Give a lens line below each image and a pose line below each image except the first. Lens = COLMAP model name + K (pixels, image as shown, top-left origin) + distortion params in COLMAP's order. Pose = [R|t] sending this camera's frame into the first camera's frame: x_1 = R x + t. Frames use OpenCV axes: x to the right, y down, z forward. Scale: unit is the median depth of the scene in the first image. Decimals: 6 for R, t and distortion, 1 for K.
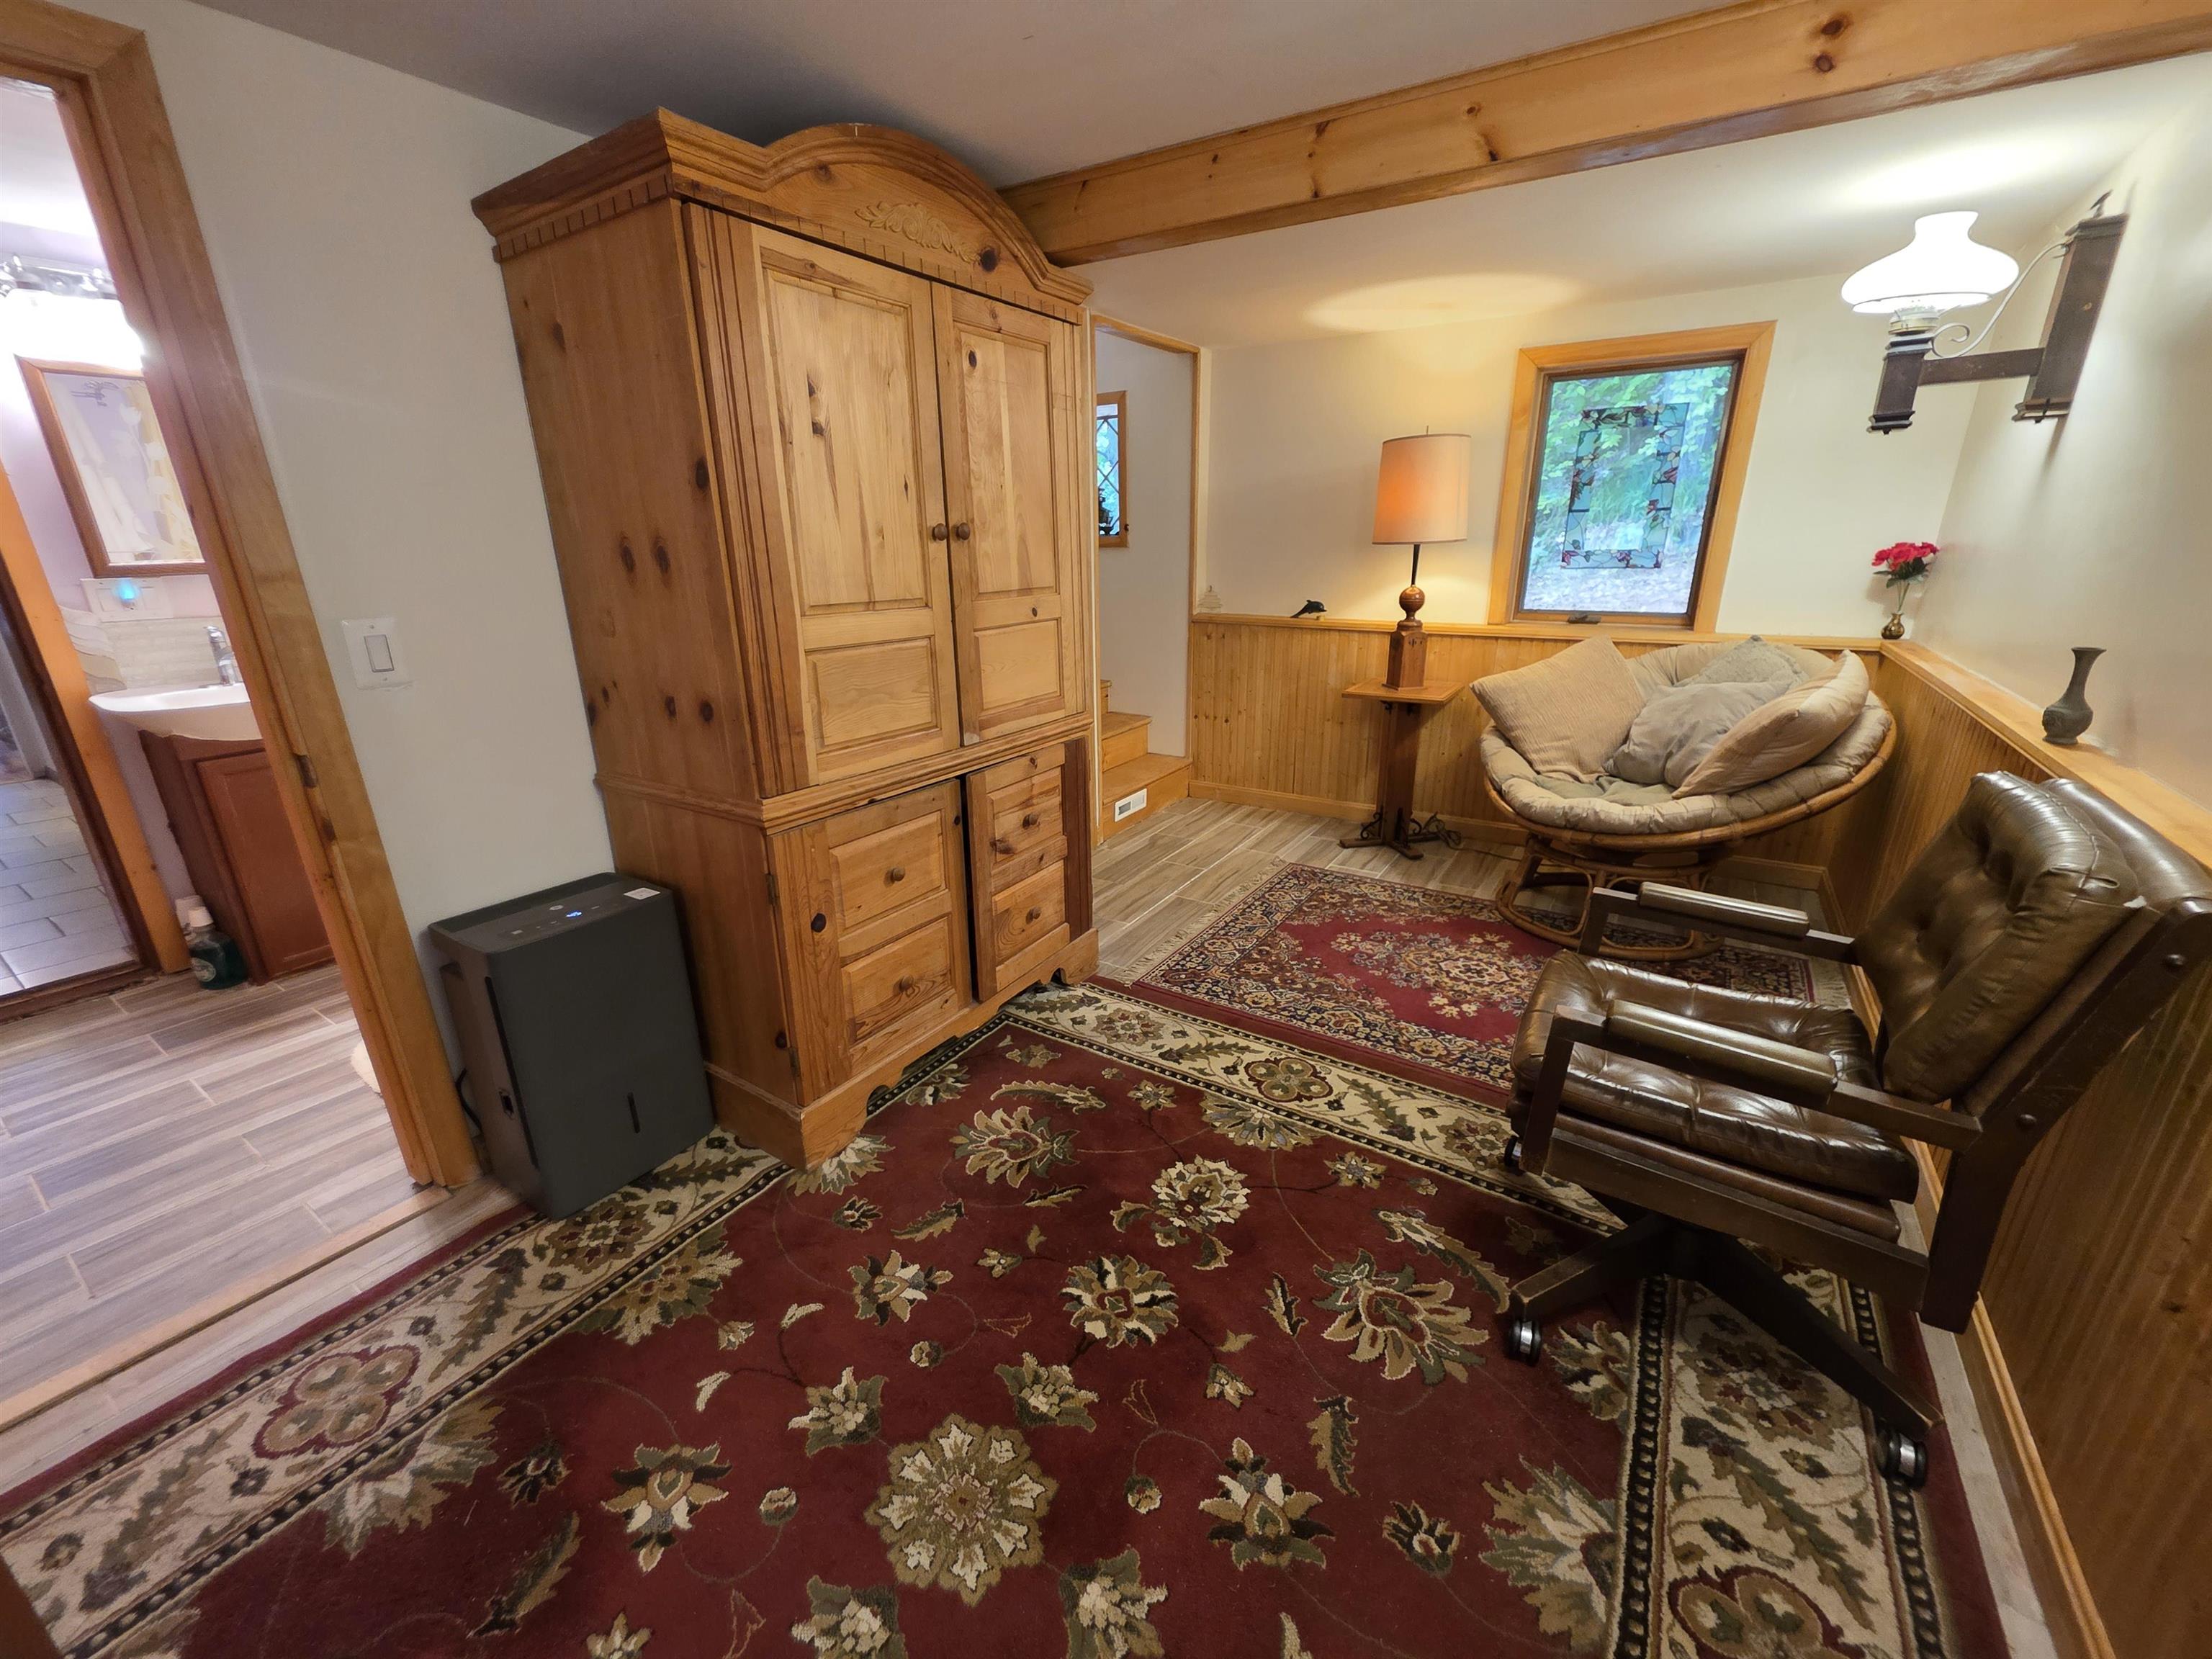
lens RADIAL K [[879.0, 0, 1110.6], [0, 879.0, 838.4], [0, 0, 1]] dist [0.006039, -0.001468]
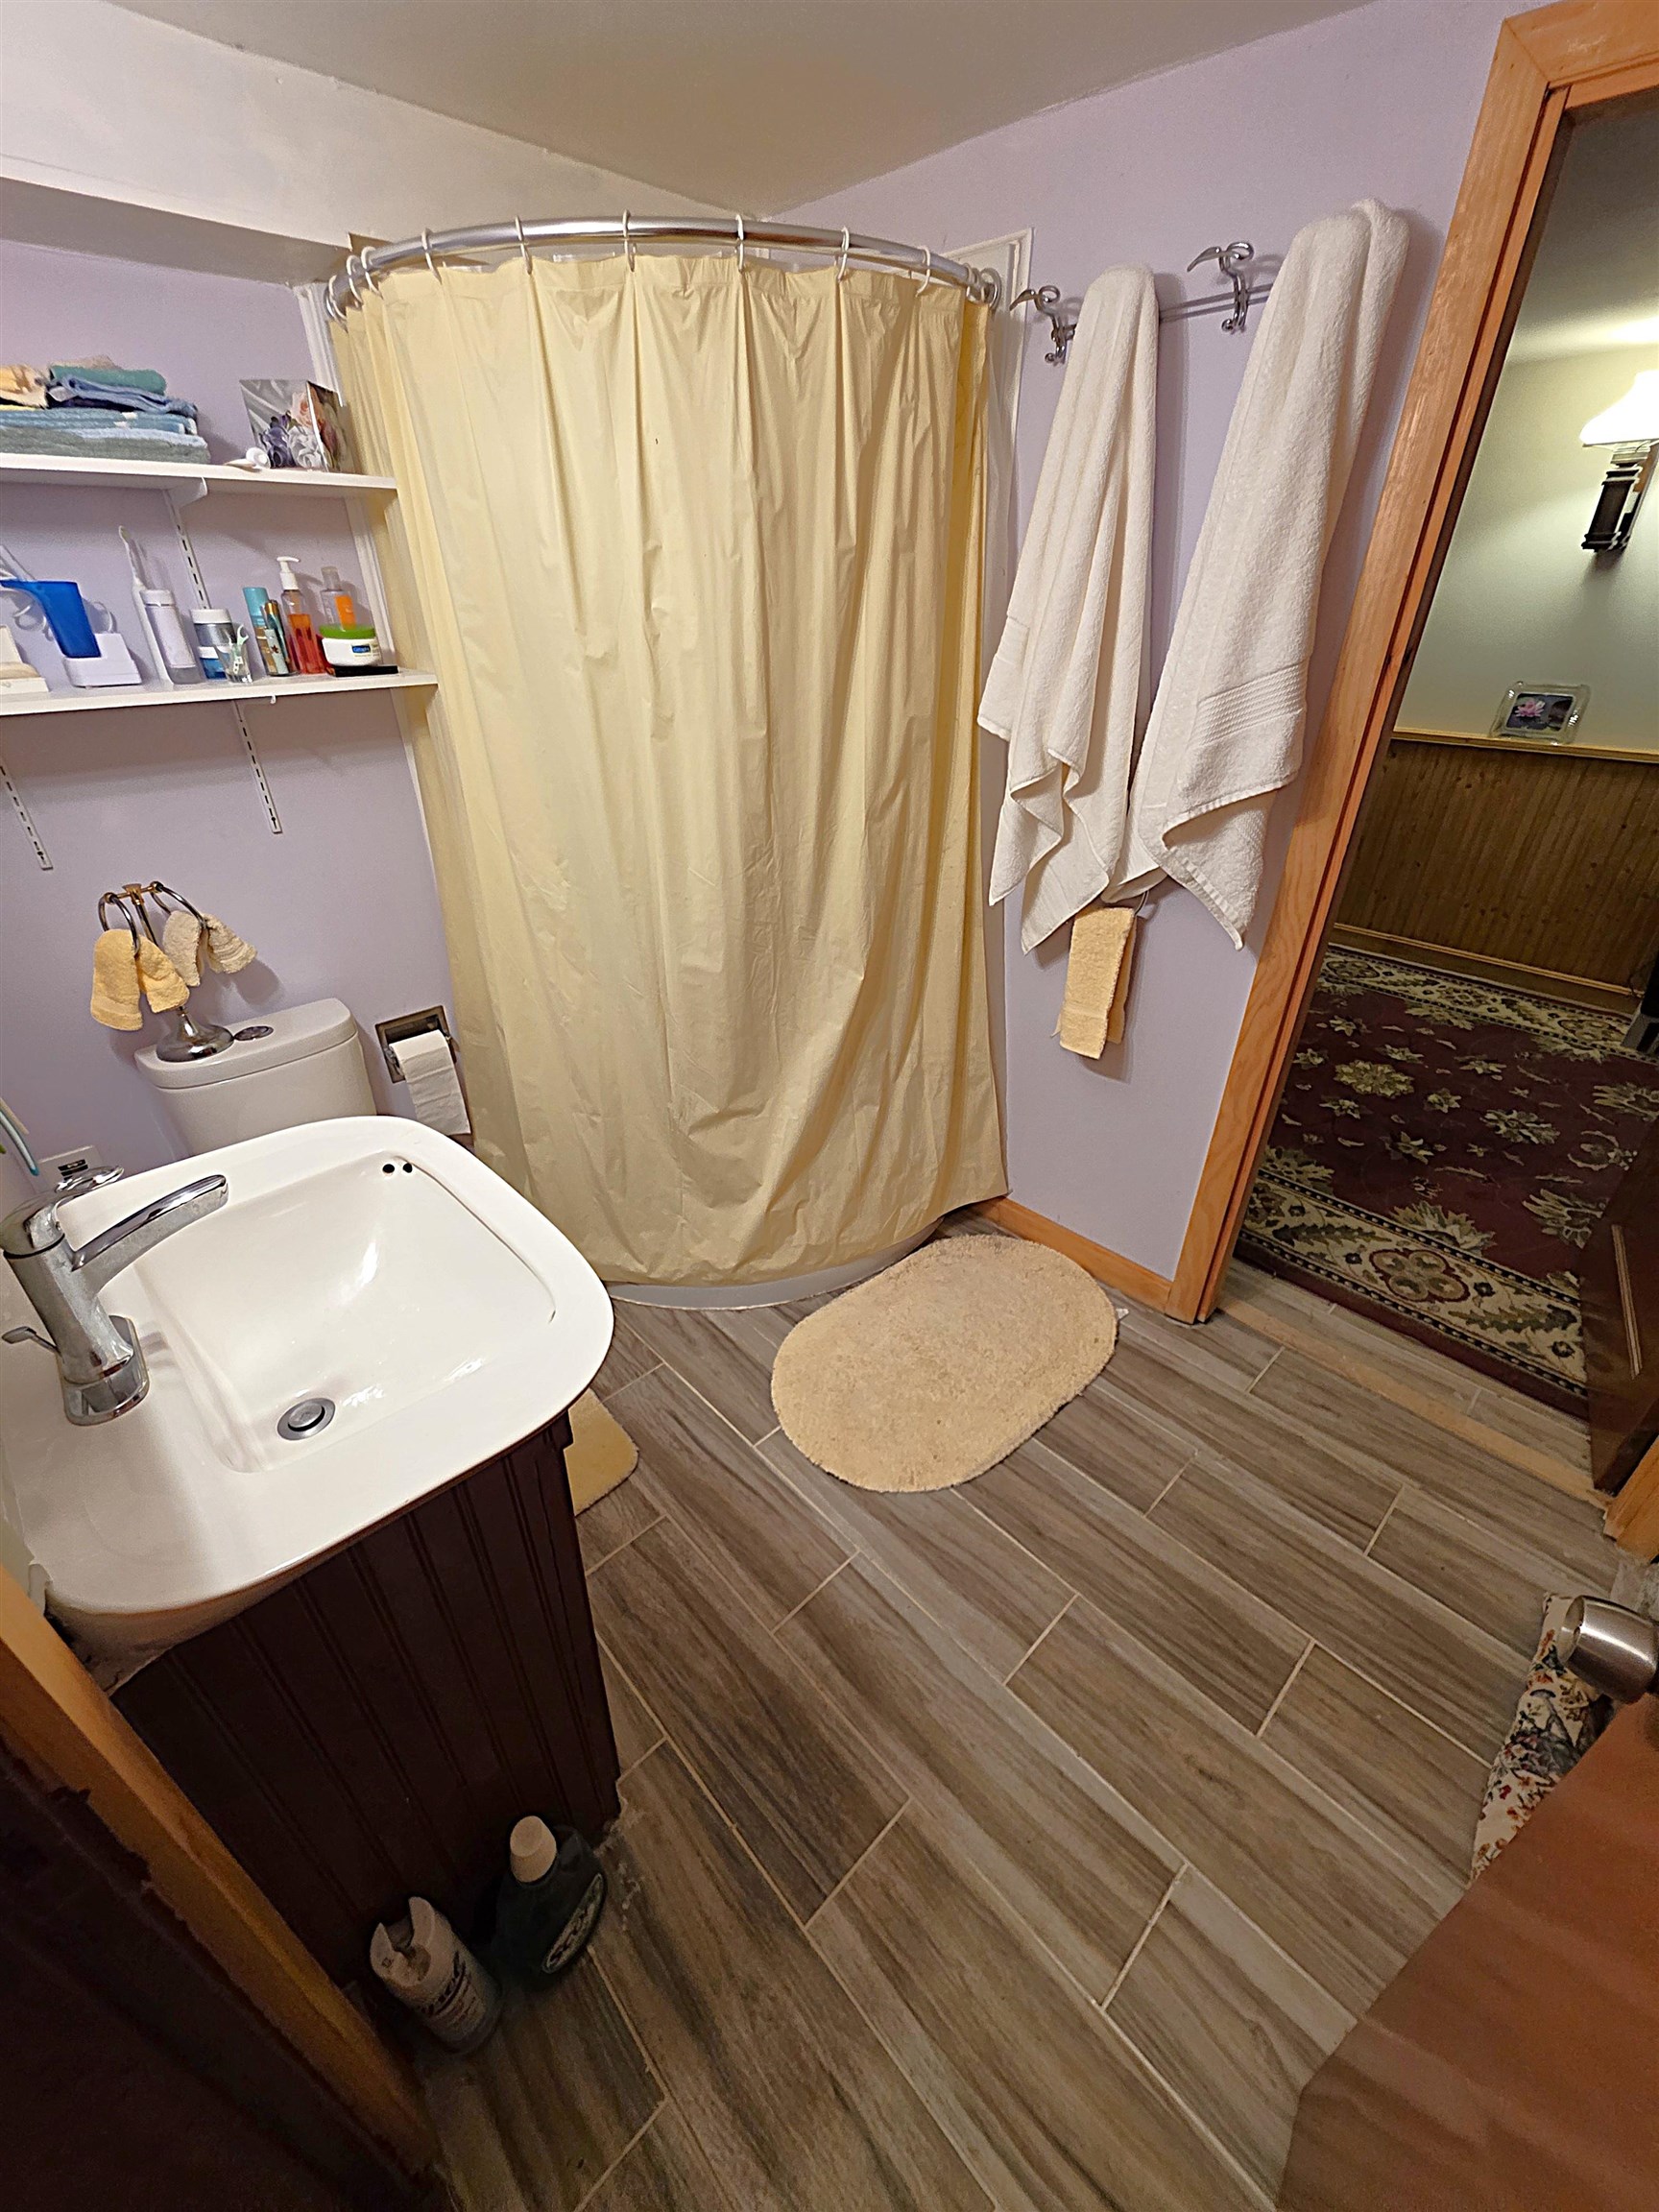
lens RADIAL K [[879.0, 0, 829.6], [0, 879.0, 1100.3], [0, 0, 1]] dist [0.006039, -0.001468]
pose [[0.230814, -0.488923, 0.841237, -1.644453], [0.321766, 0.854293, 0.408227, -0.410652], [-0.918255, 0.176456, 0.354502, 0.989744]]
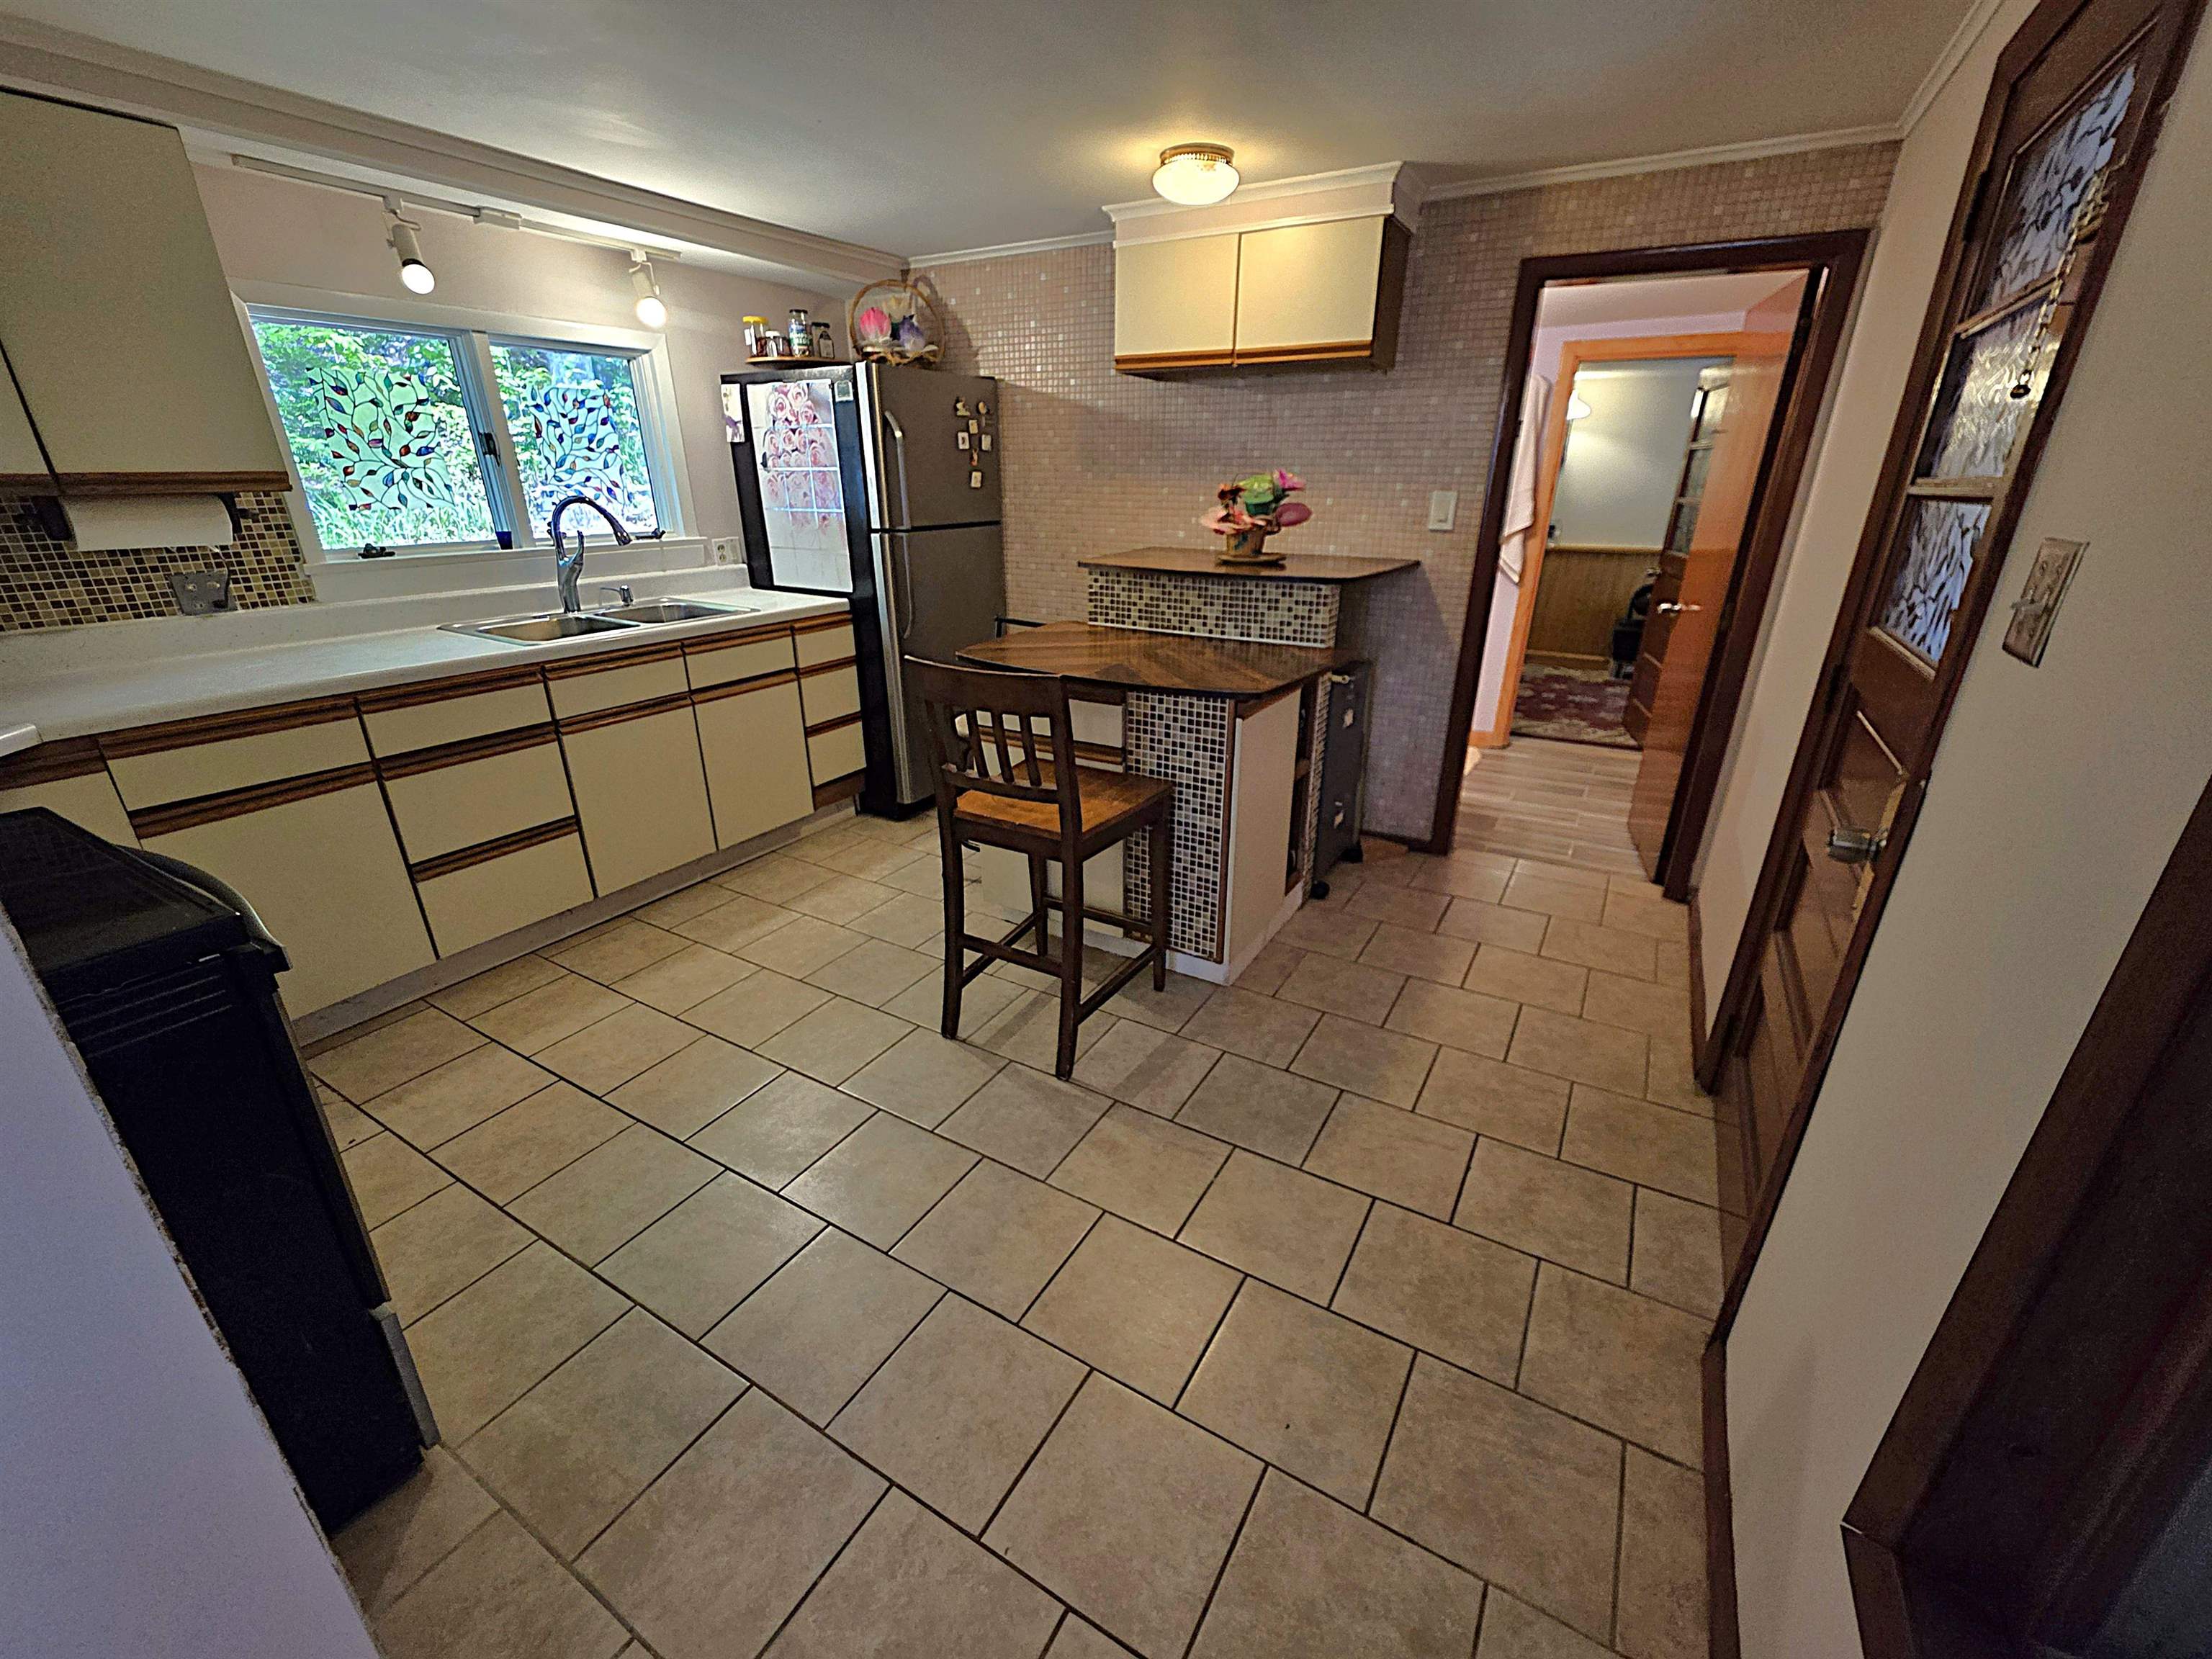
lens RADIAL K [[879.0, 0, 1108.3], [0, 879.0, 835.1], [0, 0, 1]] dist [0.006039, -0.001468]
pose [[-0.044519, -0.367993, 0.928762, -3.238465], [0.322141, 0.874735, 0.362027, -0.701229], [-0.945644, 0.315309, 0.079603, 1.981874]]
